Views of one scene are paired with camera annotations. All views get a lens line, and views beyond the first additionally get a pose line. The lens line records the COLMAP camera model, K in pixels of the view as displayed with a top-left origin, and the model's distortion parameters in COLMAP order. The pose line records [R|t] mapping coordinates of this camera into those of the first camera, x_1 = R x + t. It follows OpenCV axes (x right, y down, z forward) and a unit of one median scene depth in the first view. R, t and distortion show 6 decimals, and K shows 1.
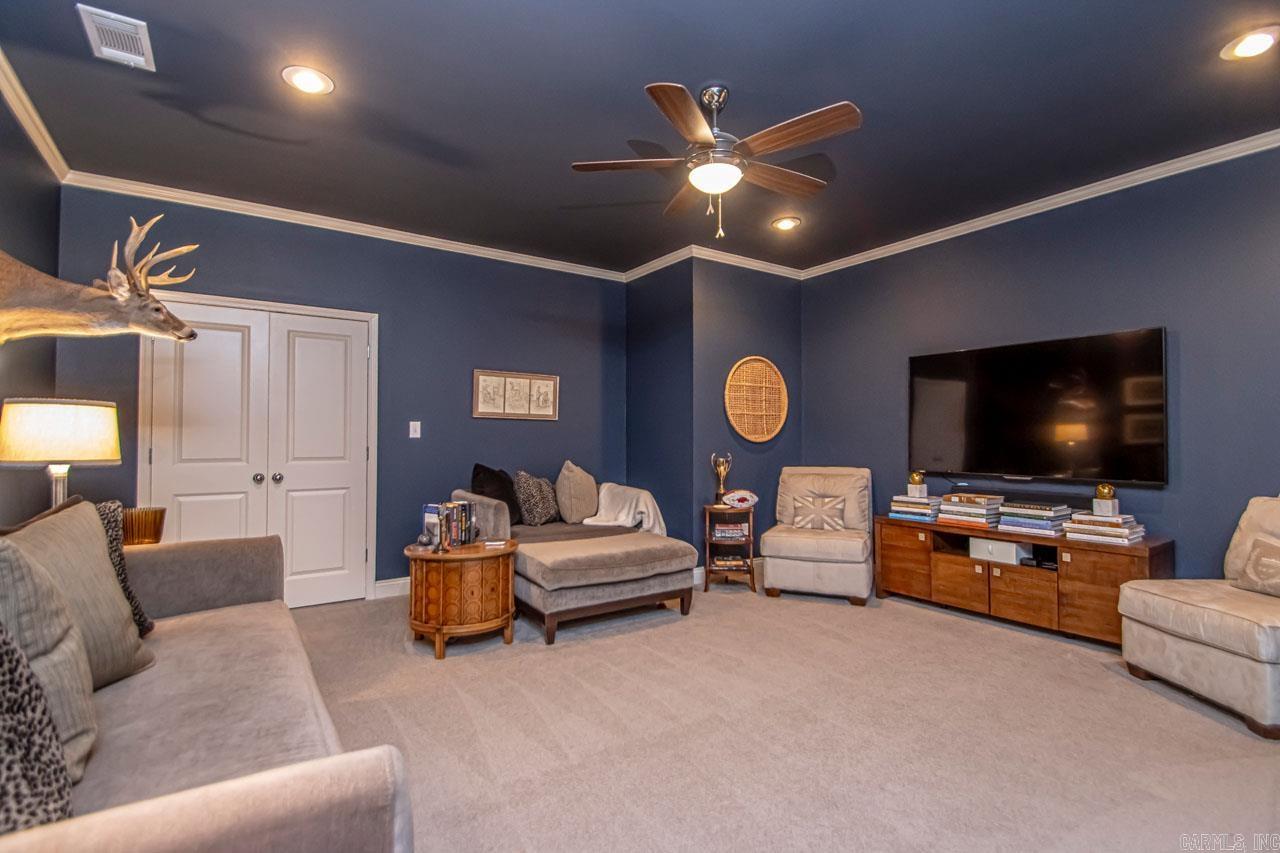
lens RADIAL K [[600.2, 0, 645.6], [0, 600.2, 430.7], [0, 0, 1]] dist [0.000009, -0.007013]
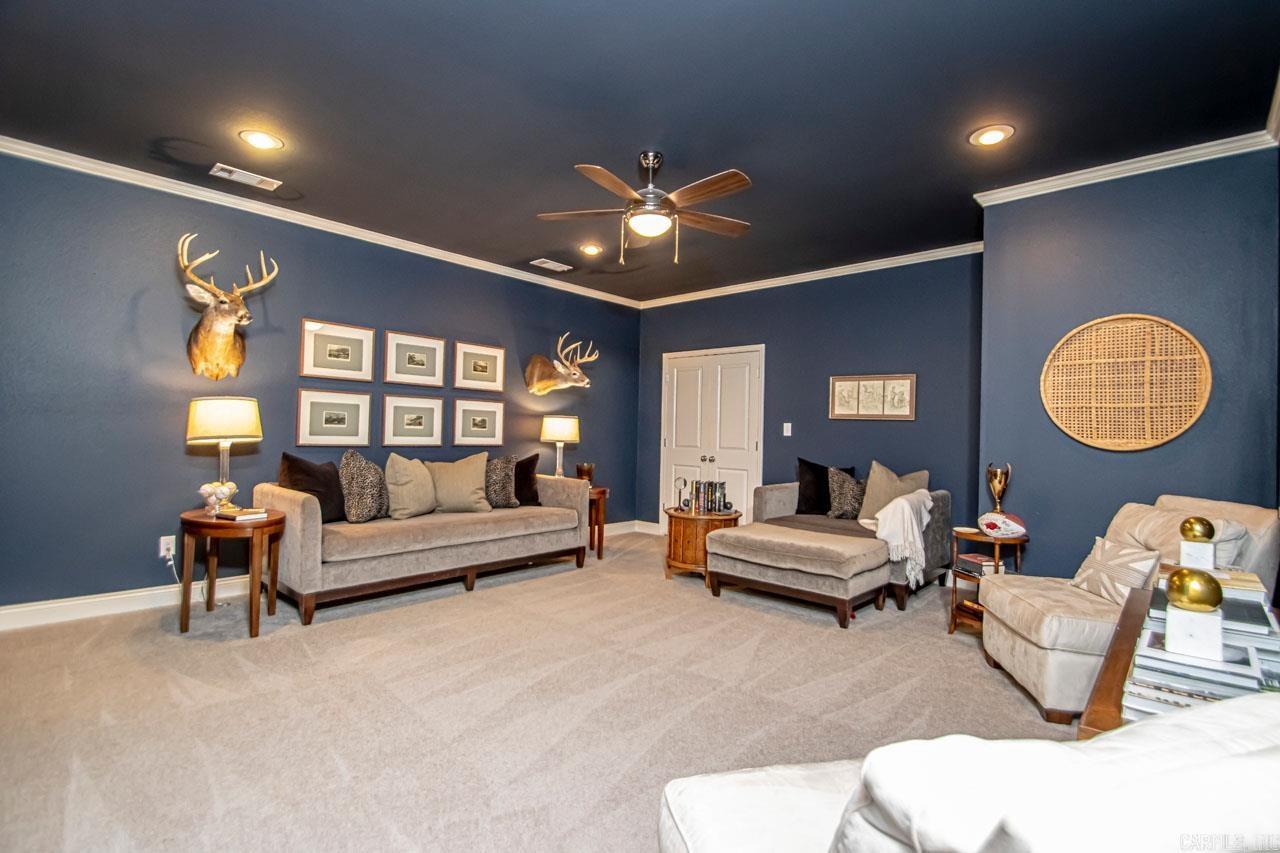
lens RADIAL K [[600.2, 0, 645.6], [0, 600.2, 430.7], [0, 0, 1]] dist [0.000009, -0.007013]
pose [[0.212855, 0.004568, -0.977073, 0.773401], [-0.007773, 0.999965, 0.002981, -0.000374], [0.977053, 0.006960, 0.212883, 0.418846]]
